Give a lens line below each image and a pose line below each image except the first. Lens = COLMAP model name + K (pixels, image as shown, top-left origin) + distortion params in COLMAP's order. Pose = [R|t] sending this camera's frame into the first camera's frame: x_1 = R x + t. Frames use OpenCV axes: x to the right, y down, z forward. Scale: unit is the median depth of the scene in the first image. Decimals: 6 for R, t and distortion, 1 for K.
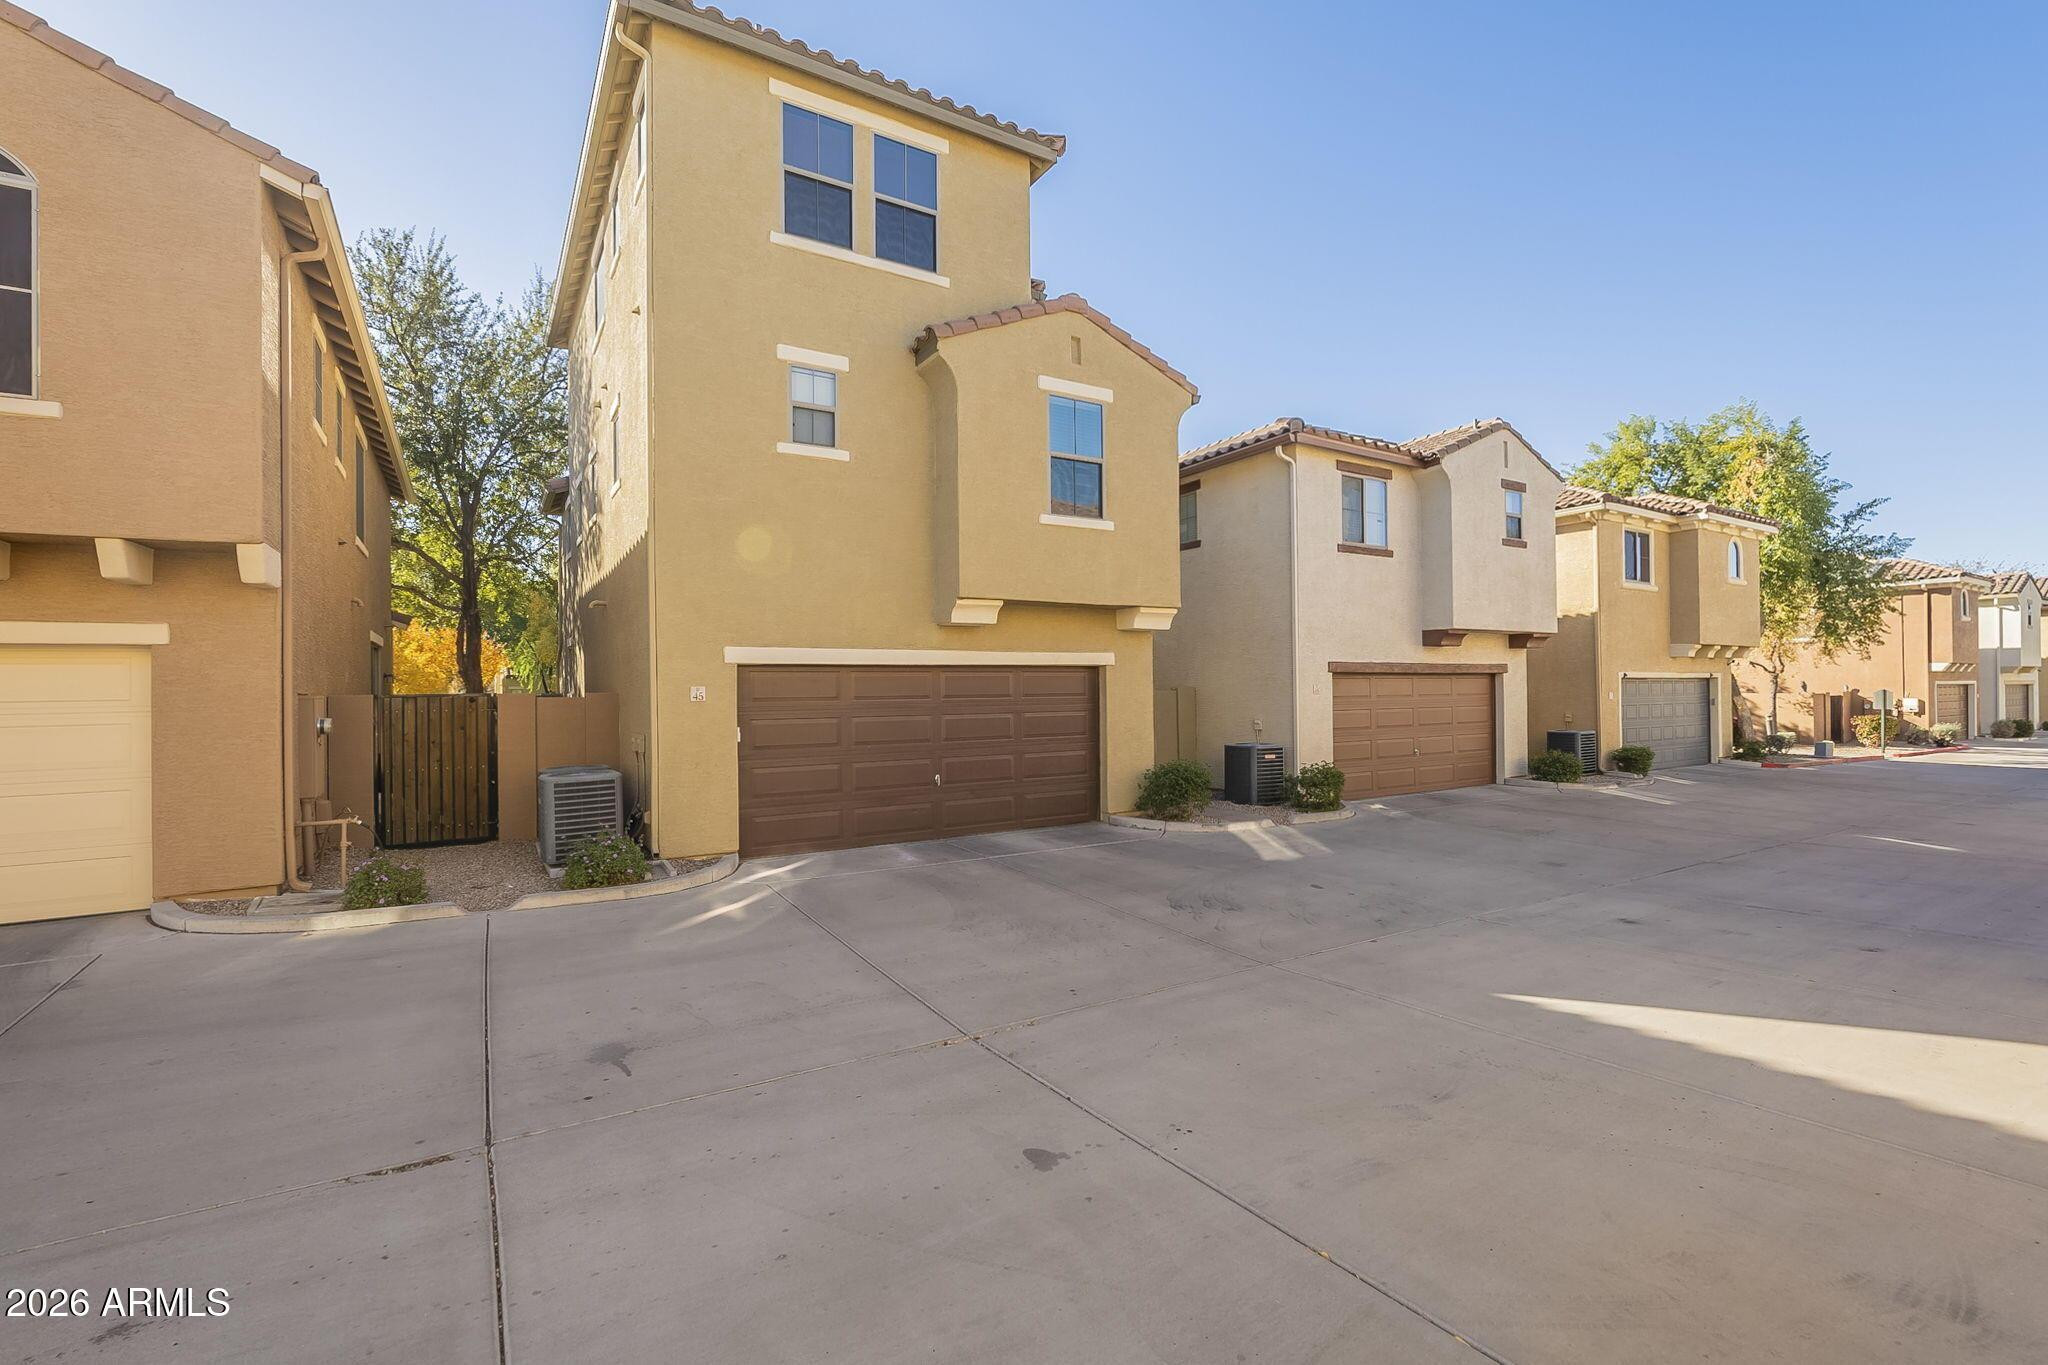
lens RADIAL K [[898.2, 0, 1027.2], [0, 898.2, 684.4], [0, 0, 1]] dist [-0.000507, -0.000687]
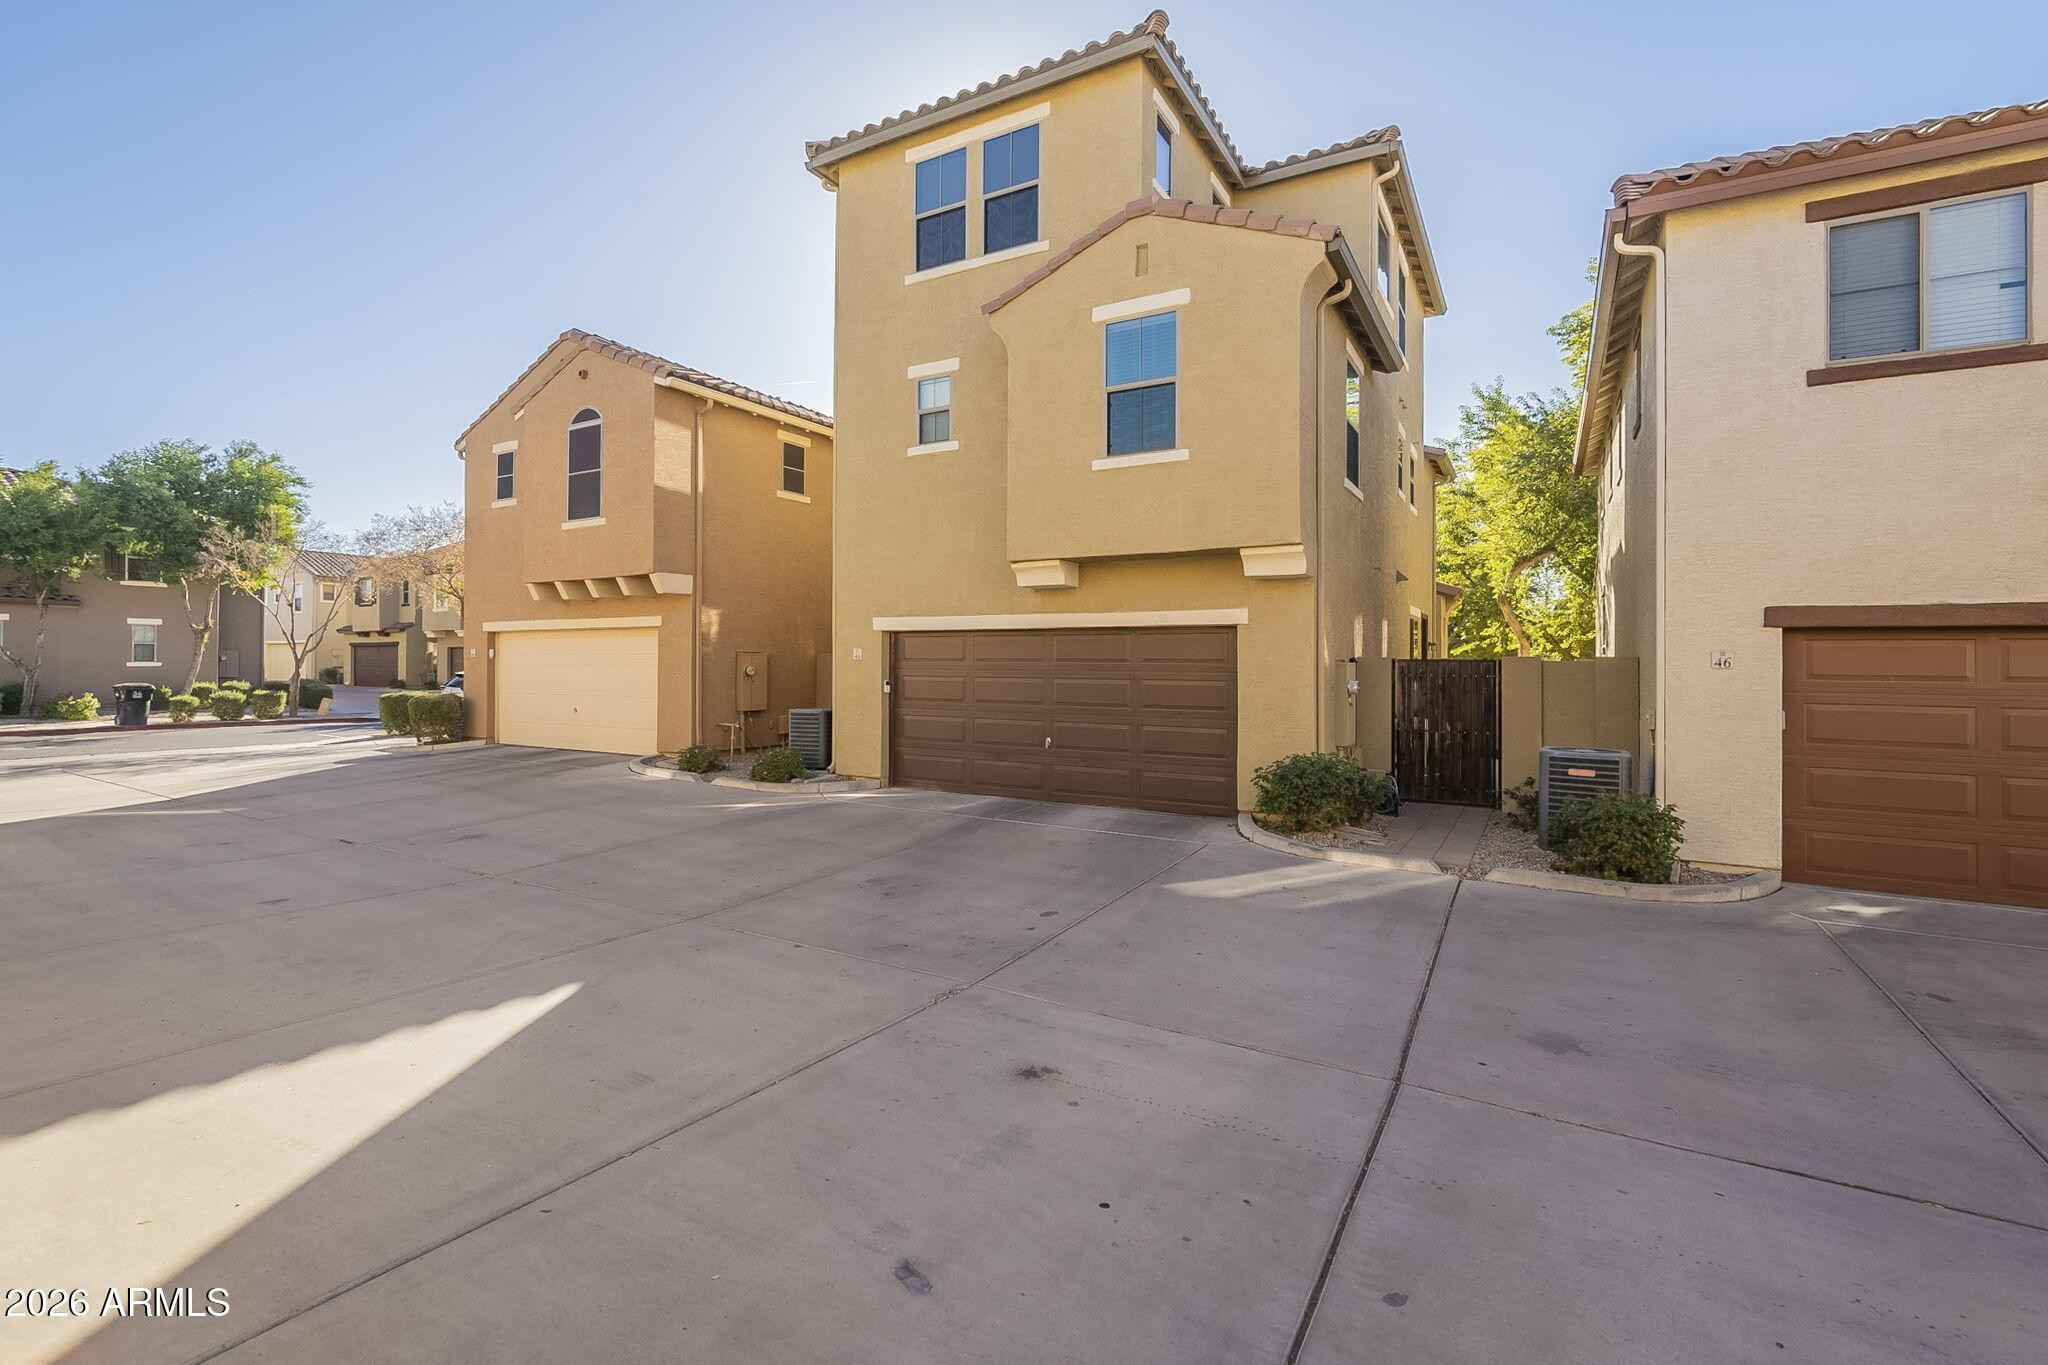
lens RADIAL K [[906.6, 0, 1021.8], [0, 906.6, 659.6], [0, 0, 1]] dist [0.001030, -0.000251]
pose [[0.469212, 0.009943, -0.883029, 0.796452], [-0.007737, 0.999945, 0.007148, 0.006249], [0.883051, 0.003478, 0.469263, 0.506779]]
